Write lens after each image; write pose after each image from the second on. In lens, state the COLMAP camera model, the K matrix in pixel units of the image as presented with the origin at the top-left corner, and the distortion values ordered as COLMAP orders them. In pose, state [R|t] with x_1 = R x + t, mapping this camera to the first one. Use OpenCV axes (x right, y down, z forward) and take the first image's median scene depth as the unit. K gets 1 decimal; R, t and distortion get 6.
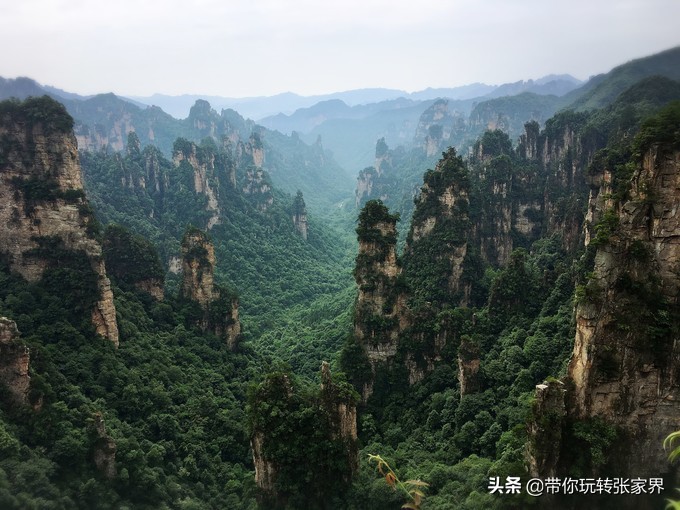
lens RADIAL K [[579.8, 0, 340.0], [0, 579.8, 255.0], [0, 0, 1]] dist [0.069071, -0.078373]
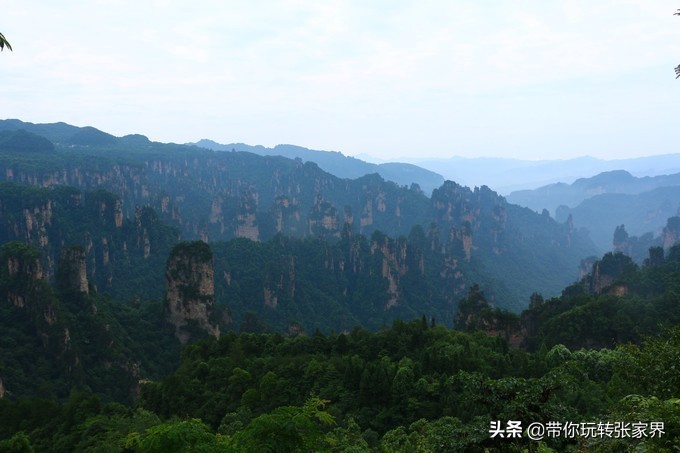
lens RADIAL K [[607.7, 0, 340.0], [0, 607.7, 226.5], [0, 0, 1]] dist [-0.167099, 0.190467]
pose [[0.879941, 0.061015, -0.471148, 0.258591], [-0.129020, 0.985138, -0.113386, -0.057753], [0.457228, 0.160560, 0.874736, -0.143547]]
